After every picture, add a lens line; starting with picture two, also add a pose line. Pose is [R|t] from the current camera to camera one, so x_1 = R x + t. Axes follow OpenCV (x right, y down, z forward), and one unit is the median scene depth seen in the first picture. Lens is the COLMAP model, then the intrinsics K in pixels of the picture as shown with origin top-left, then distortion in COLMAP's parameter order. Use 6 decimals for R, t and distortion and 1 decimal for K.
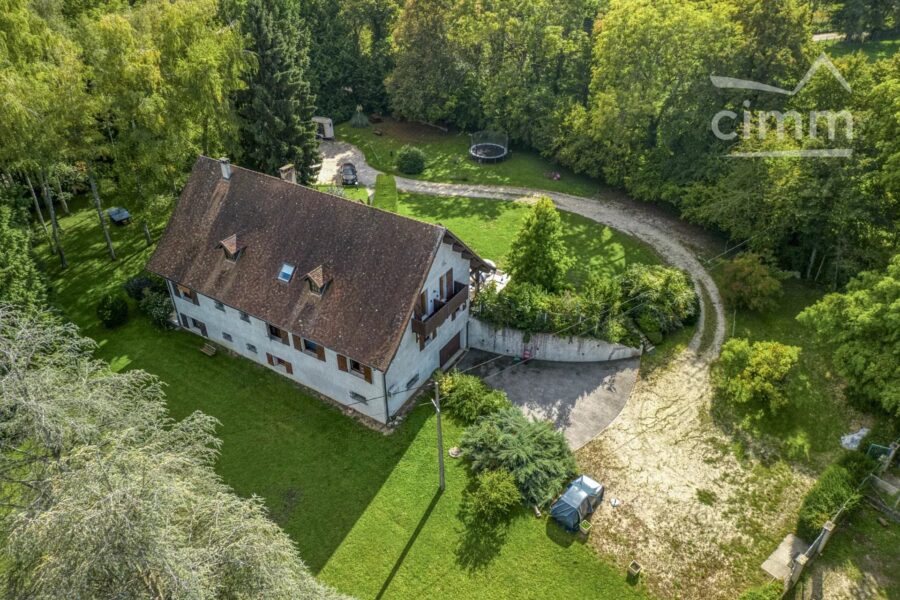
lens RADIAL K [[647.9, 0, 457.7], [0, 647.9, 277.3], [0, 0, 1]] dist [0.089590, -0.093891]
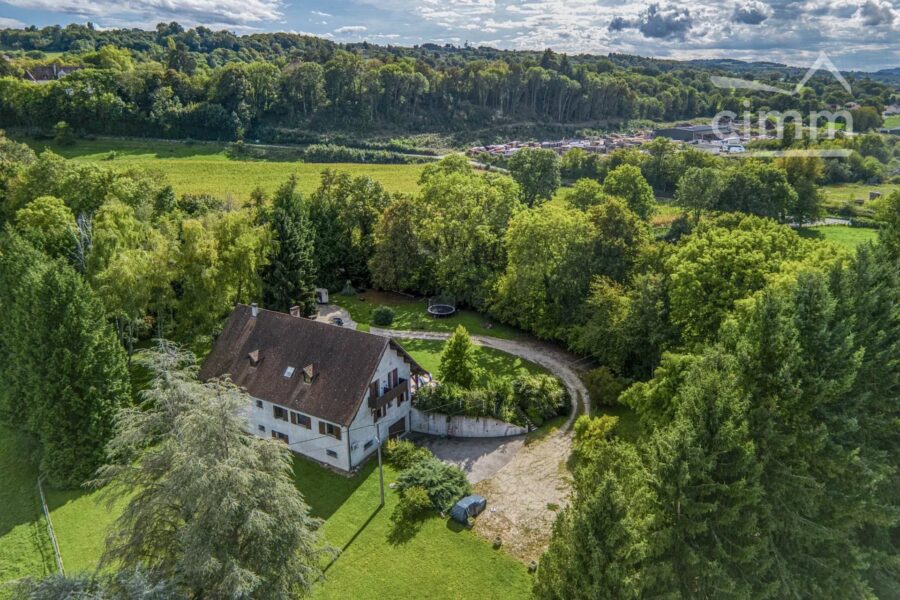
lens RADIAL K [[647.9, 0, 457.7], [0, 647.9, 277.3], [0, 0, 1]] dist [0.089590, -0.093891]
pose [[0.999980, -0.003875, 0.005023, 0.119083], [0.005153, 0.957966, -0.286834, 0.205589], [-0.003701, 0.286854, 0.957967, -0.506286]]
